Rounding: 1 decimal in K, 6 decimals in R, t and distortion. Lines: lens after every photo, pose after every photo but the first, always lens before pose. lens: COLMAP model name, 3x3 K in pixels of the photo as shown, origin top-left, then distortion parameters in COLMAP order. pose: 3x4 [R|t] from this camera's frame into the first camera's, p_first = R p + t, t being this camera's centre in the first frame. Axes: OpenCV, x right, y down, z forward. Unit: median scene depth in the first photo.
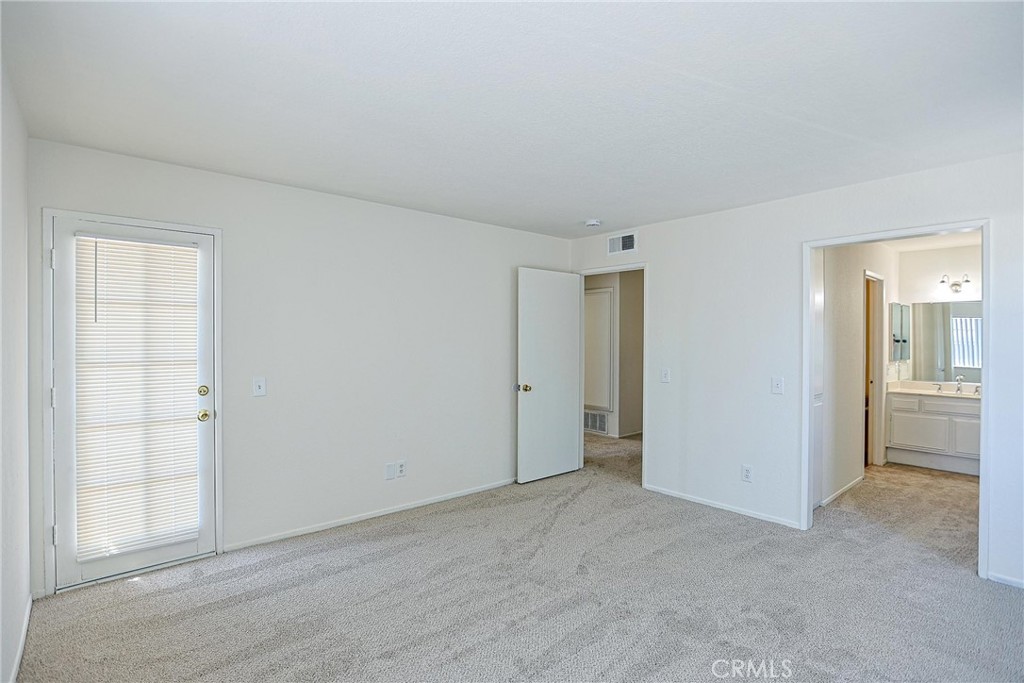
lens RADIAL K [[488.4, 0, 512.0], [0, 488.4, 341.5], [0, 0, 1]] dist [-0.011989, -0.000026]
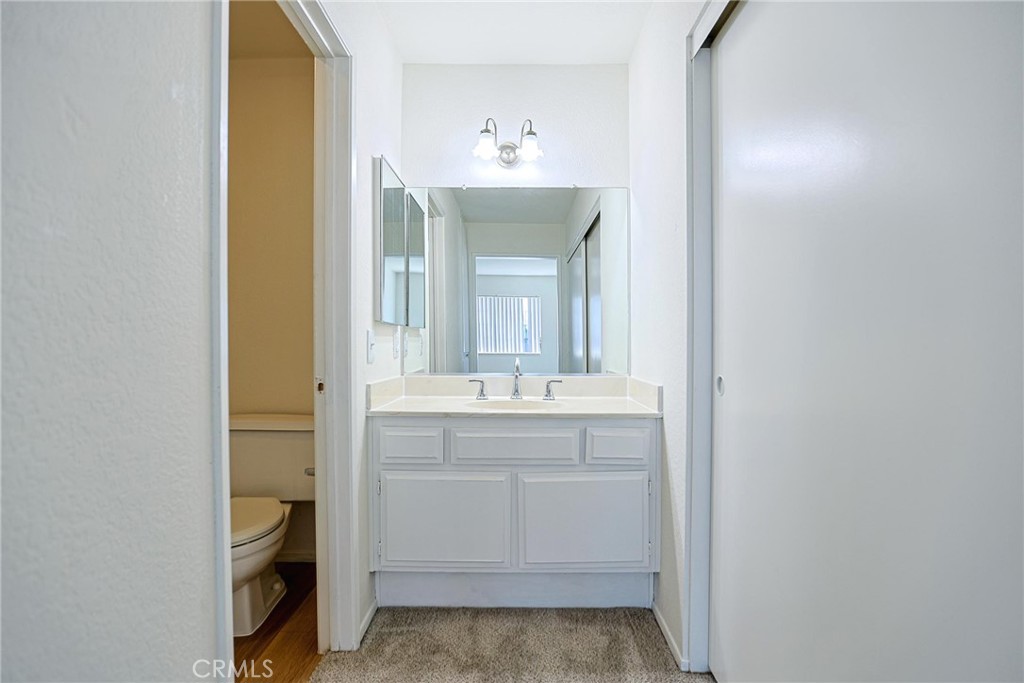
lens RADIAL K [[488.4, 0, 512.0], [0, 488.4, 341.5], [0, 0, 1]] dist [-0.011989, -0.000026]
pose [[0.658449, -0.004159, 0.752614, 0.588480], [0.007896, 0.999968, -0.001382, 0.056052], [-0.752584, 0.006853, 0.658460, 0.707194]]
